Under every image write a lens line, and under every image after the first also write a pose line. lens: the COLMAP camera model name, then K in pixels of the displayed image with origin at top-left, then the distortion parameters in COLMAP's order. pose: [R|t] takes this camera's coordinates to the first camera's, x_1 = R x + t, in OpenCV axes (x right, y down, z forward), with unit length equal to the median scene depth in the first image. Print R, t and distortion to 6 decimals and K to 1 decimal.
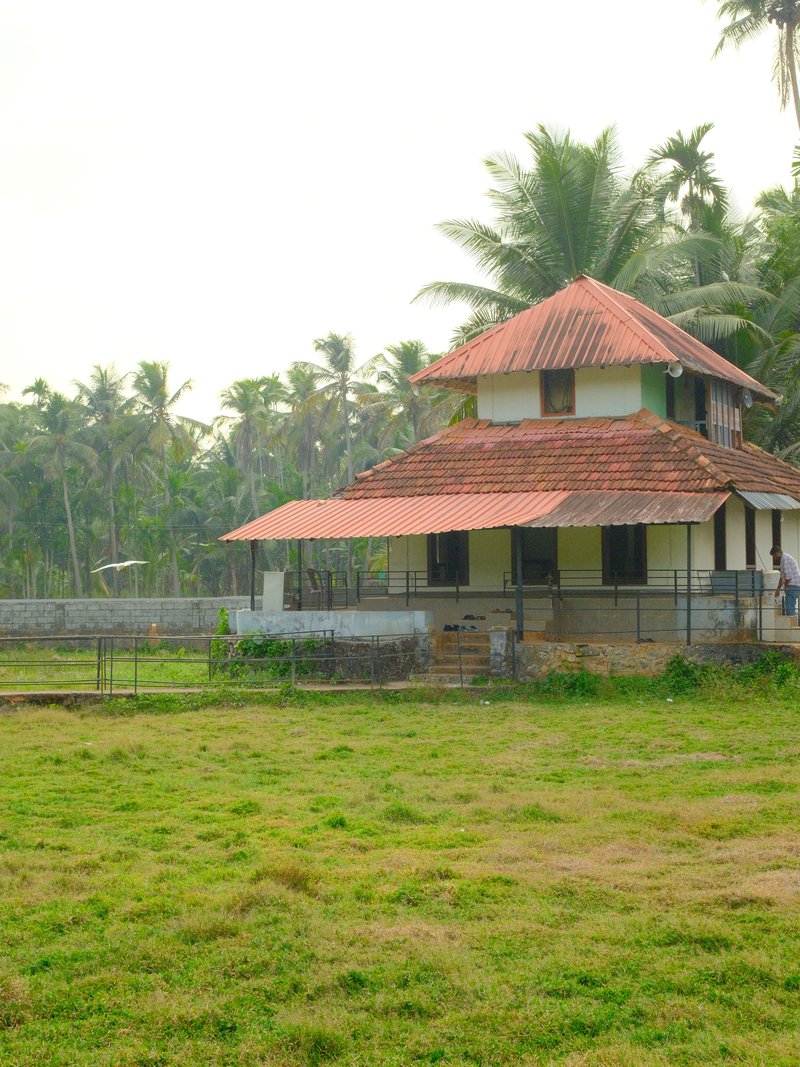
lens RADIAL K [[1609.4, 0, 400.0], [0, 1609.4, 533.5], [0, 0, 1]] dist [-0.028648, 0.105818]
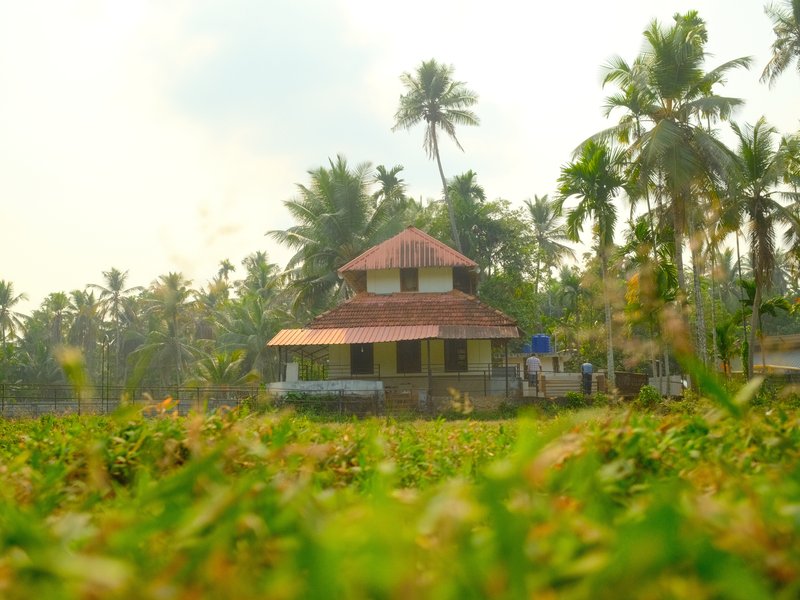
lens RADIAL K [[839.9, 0, 398.6], [0, 839.9, 316.6], [0, 0, 1]] dist [-0.022565, -0.001709]
pose [[0.943804, 0.031982, 0.328955, -0.264999], [-0.004300, 0.996411, -0.084536, 0.048288], [-0.330478, 0.078371, 0.940554, 0.010877]]
